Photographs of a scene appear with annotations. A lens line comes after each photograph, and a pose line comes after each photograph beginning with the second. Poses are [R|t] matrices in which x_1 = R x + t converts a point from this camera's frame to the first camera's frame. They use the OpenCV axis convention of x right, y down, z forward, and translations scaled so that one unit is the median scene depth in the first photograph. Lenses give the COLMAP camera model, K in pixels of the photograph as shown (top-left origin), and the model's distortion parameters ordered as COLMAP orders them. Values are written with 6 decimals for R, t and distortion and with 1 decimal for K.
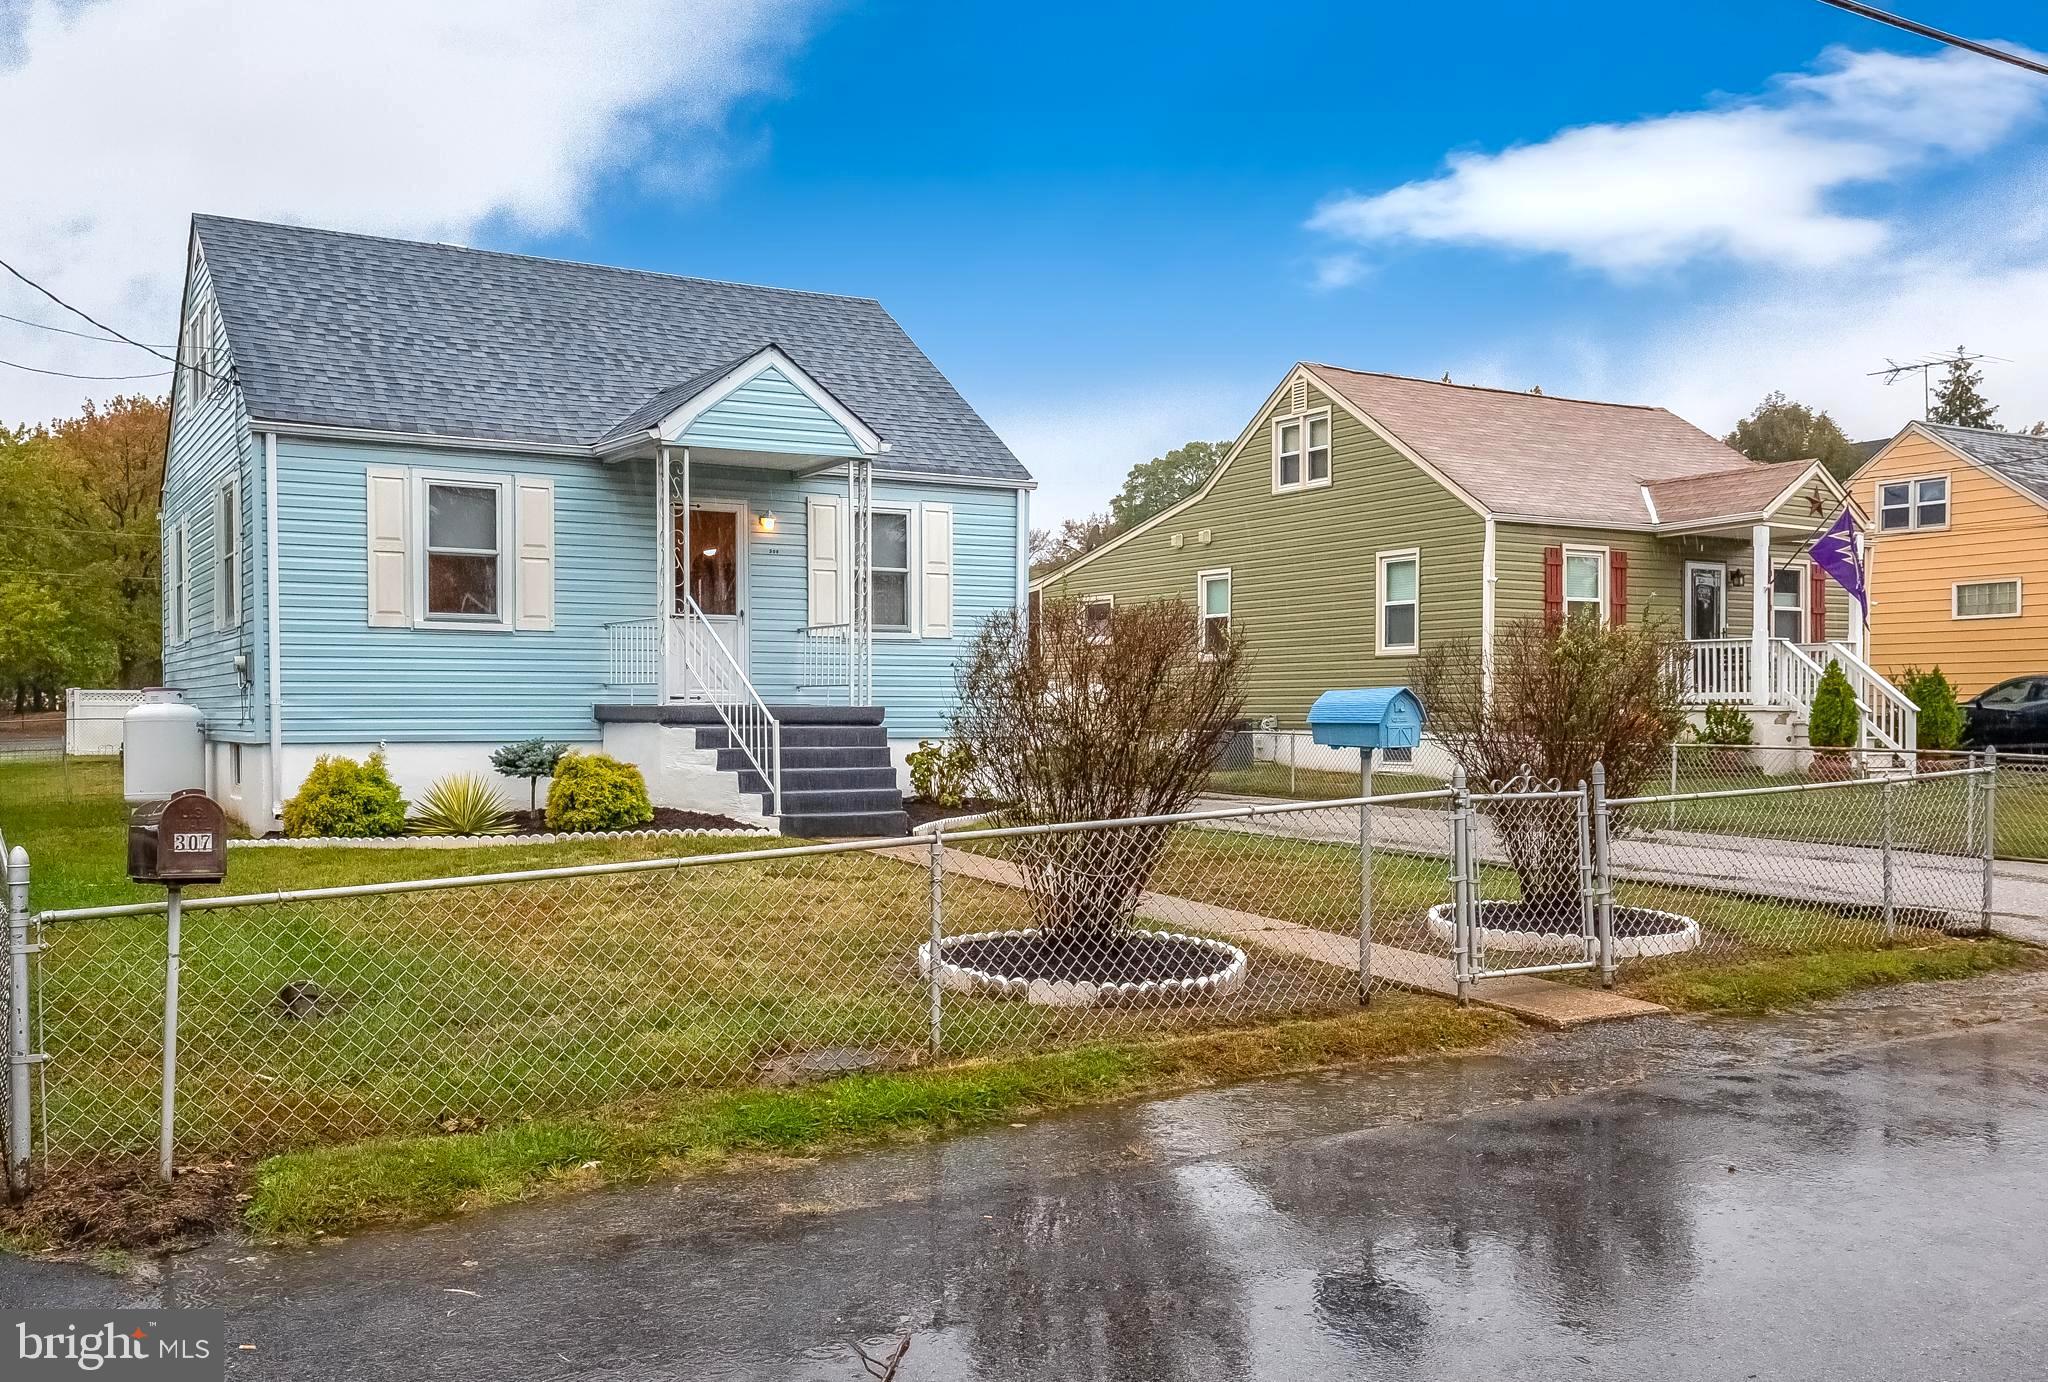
lens RADIAL K [[1854.5, 0, 1025.1], [0, 1854.5, 721.0], [0, 0, 1]] dist [0.046967, 0.004448]
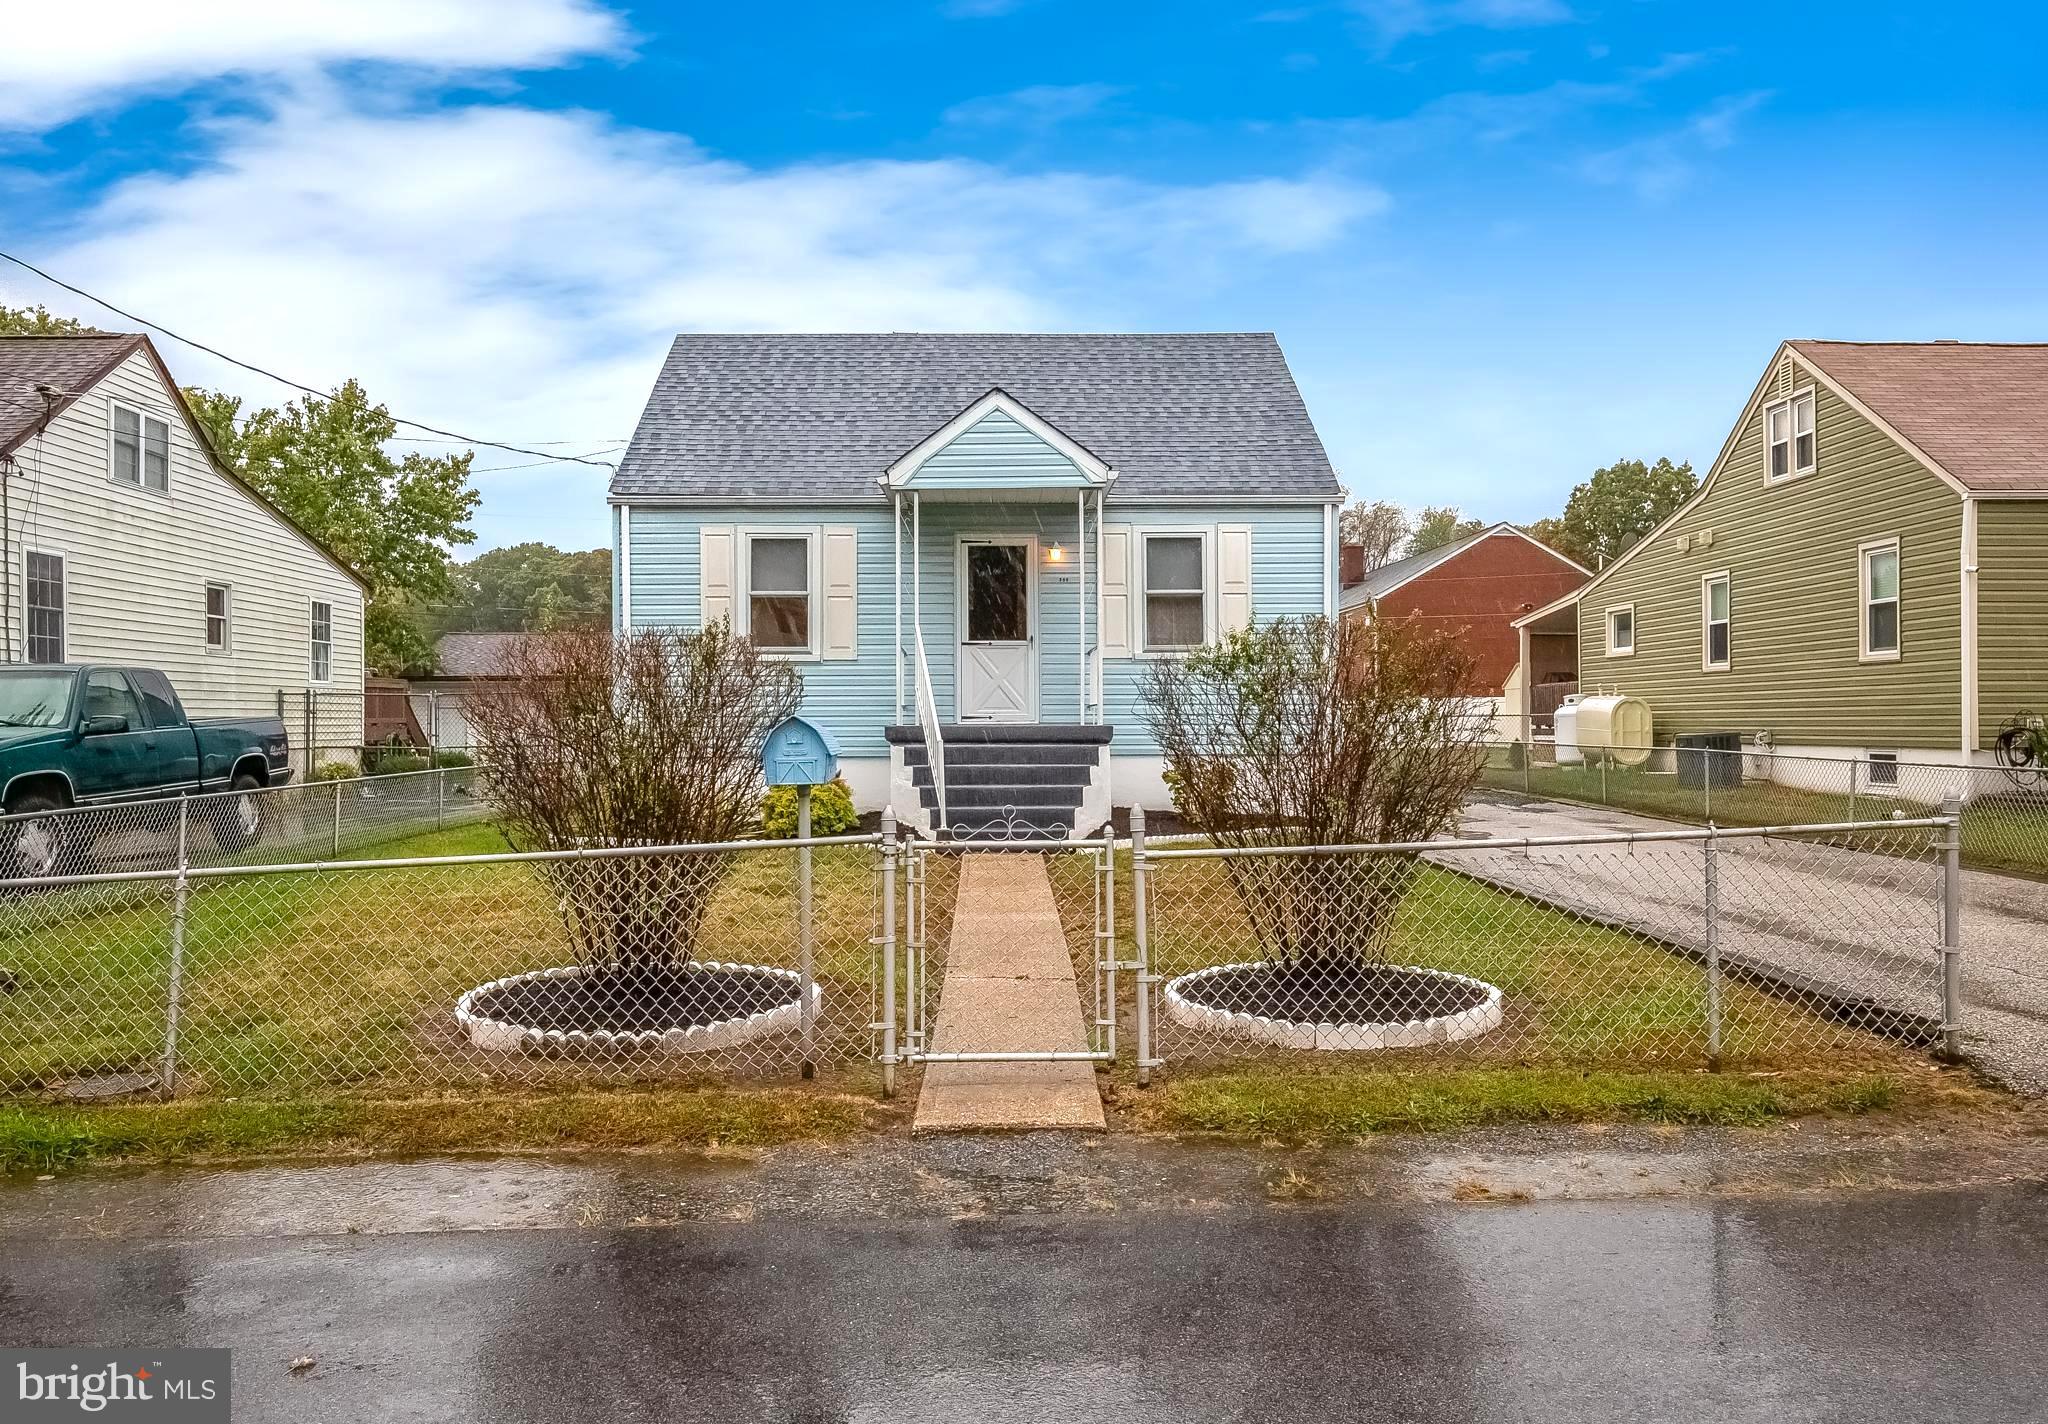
lens RADIAL K [[1629.9, 0, 991.0], [0, 1629.9, 710.7], [0, 0, 1]] dist [0.008104, 0.007729]
pose [[0.870134, -0.008568, -0.492741, 0.301435], [0.002714, 0.999917, -0.012594, -0.004488], [0.492808, 0.009621, 0.870085, 0.170943]]
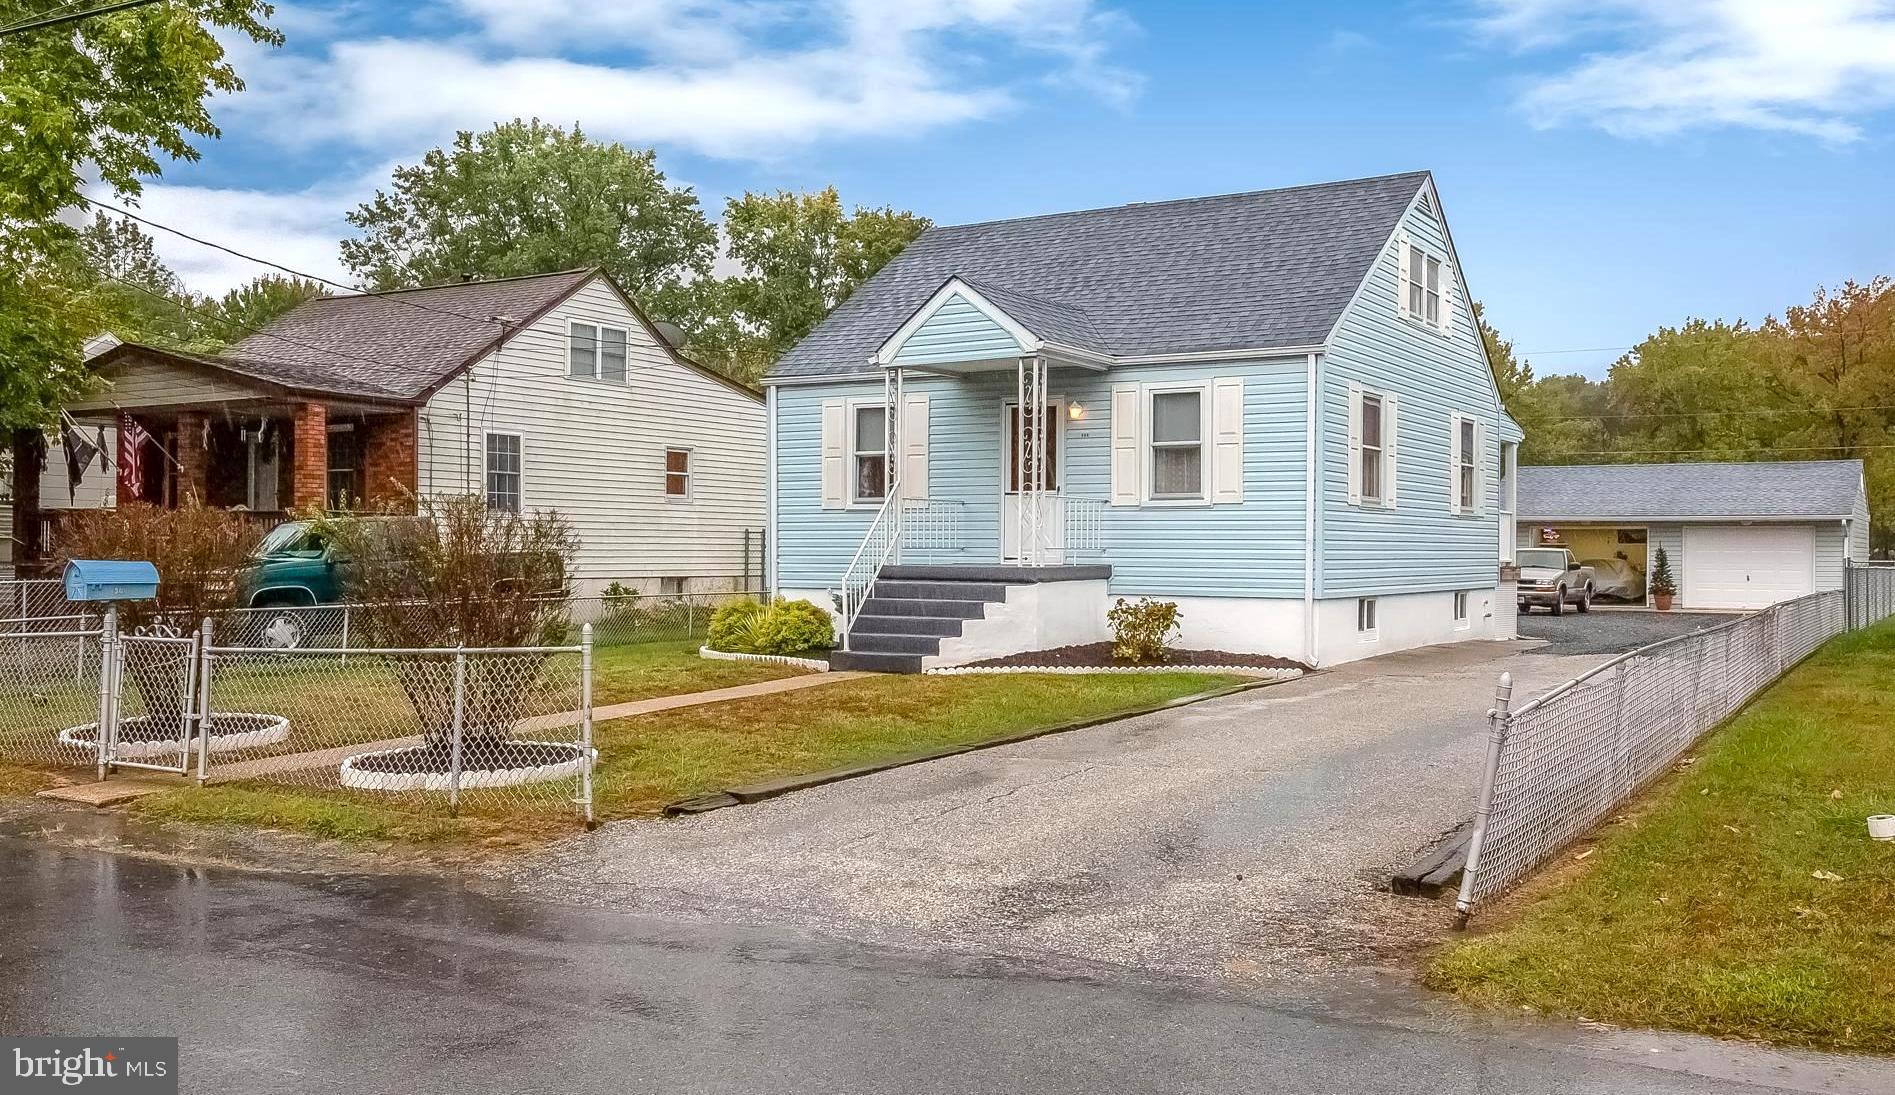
lens RADIAL K [[1643.6, 0, 947.5], [0, 1643.6, 547.5], [0, 0, 1]] dist [0.008007, 0.003455]
pose [[0.473290, -0.000770, -0.880906, 0.776589], [-0.010302, 0.999926, -0.006409, -0.012580], [0.880846, 0.012109, 0.473247, 0.446172]]
